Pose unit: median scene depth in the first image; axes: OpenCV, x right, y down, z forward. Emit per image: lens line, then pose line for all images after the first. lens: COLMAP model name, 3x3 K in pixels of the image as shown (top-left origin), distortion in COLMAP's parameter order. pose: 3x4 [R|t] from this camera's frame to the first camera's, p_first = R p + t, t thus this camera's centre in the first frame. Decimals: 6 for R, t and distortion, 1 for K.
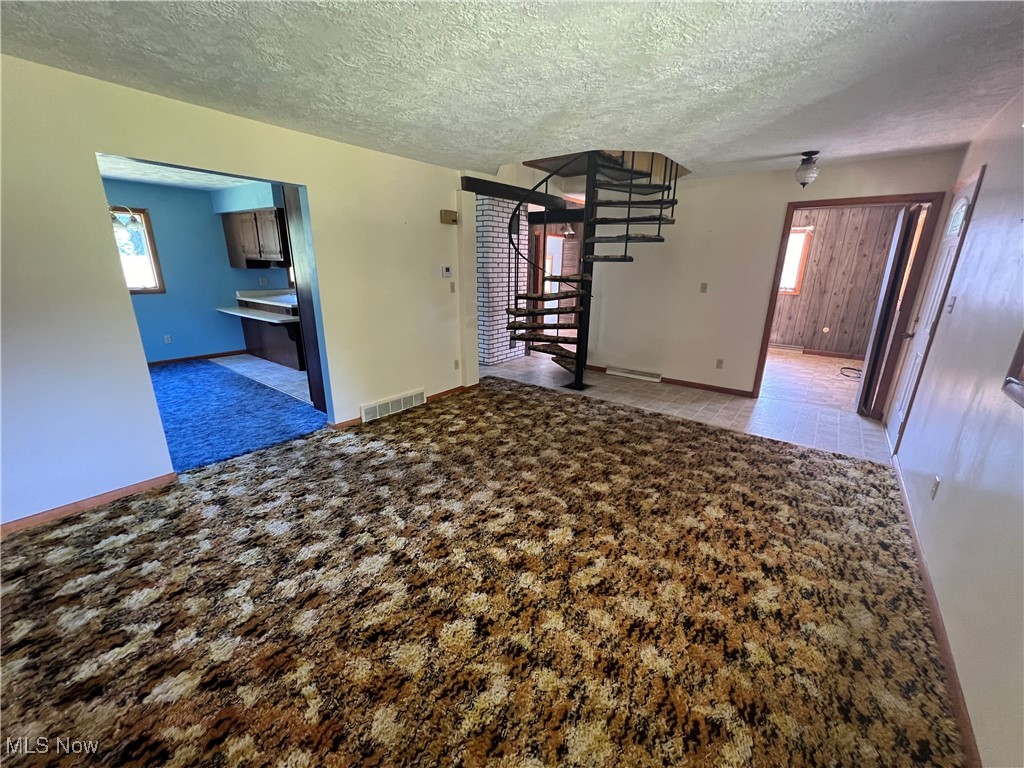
lens RADIAL K [[410.6, 0, 511.4], [0, 410.6, 387.2], [0, 0, 1]] dist [-0.001682, 0.000863]
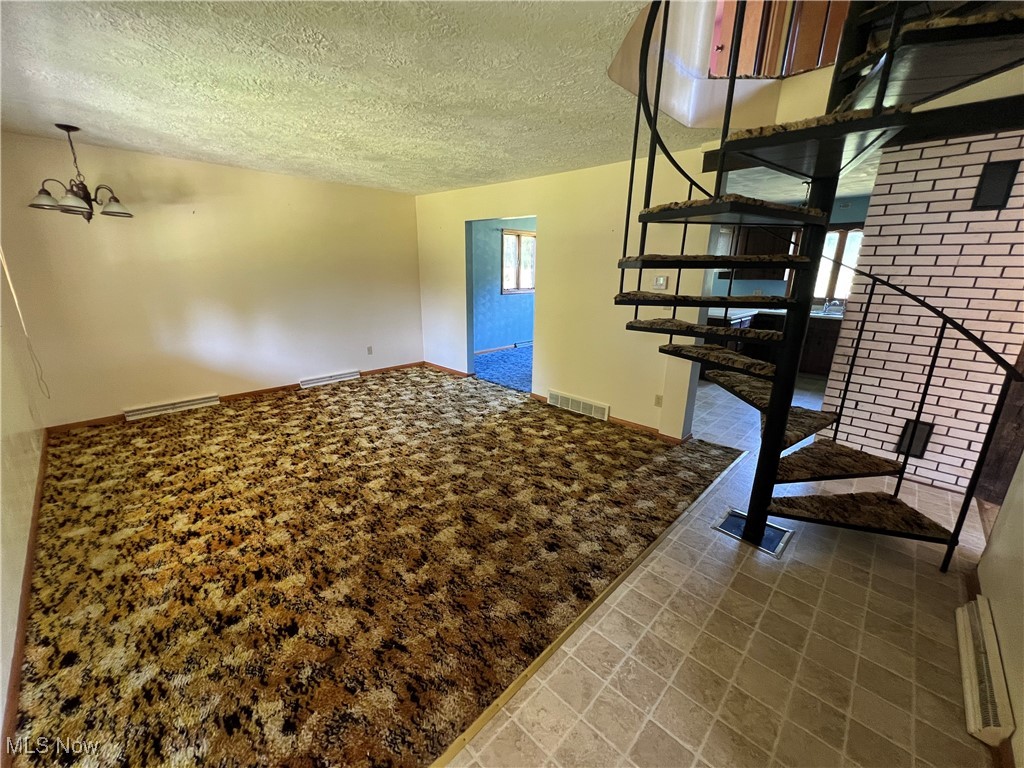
lens RADIAL K [[410.6, 0, 511.4], [0, 410.6, 387.2], [0, 0, 1]] dist [-0.001682, 0.000863]
pose [[-0.105772, 0.265915, -0.958176, 1.232952], [-0.302302, 0.909376, 0.285743, -0.417721], [0.947326, 0.319882, -0.015800, 1.410923]]
